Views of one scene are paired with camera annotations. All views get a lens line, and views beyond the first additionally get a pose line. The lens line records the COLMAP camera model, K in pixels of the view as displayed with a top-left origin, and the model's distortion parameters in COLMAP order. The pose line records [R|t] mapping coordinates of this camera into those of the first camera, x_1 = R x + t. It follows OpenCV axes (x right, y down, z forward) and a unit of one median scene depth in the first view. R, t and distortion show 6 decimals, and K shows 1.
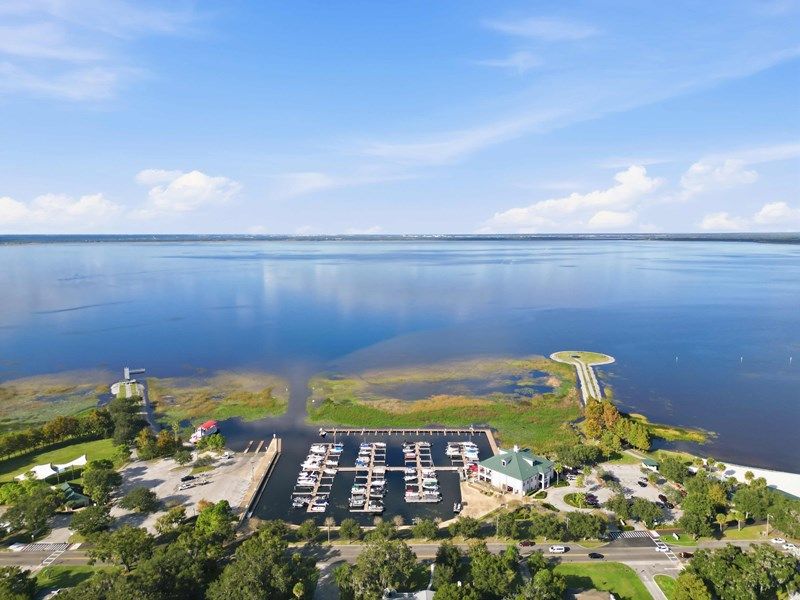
lens RADIAL K [[564.0, 0, 400.0], [0, 564.0, 300.0], [0, 0, 1]] dist [0.042889, -0.002151]
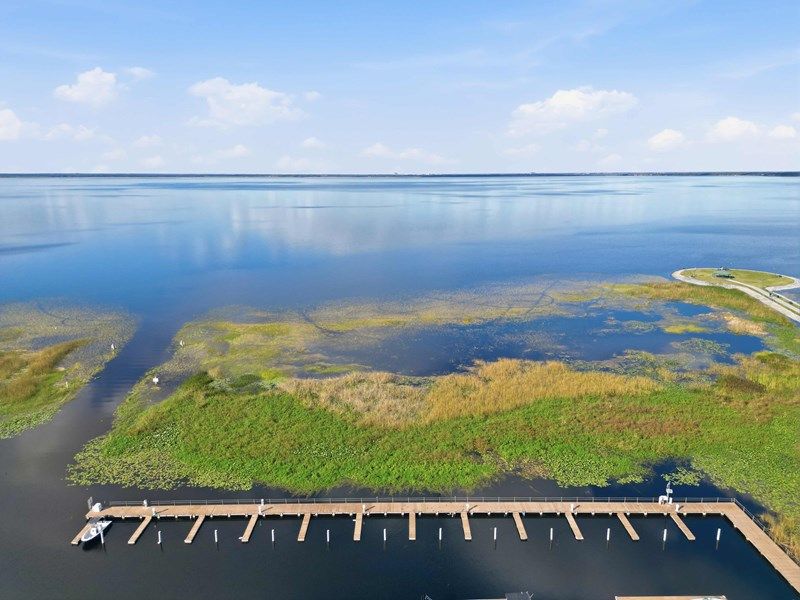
lens RADIAL K [[564.0, 0, 400.0], [0, 564.0, 300.0], [0, 0, 1]] dist [0.042889, -0.002151]
pose [[0.999750, -0.003557, 0.022070, -0.004443], [0.001273, 0.994720, 0.102617, 0.089339], [-0.022318, -0.102563, 0.994476, 0.635464]]
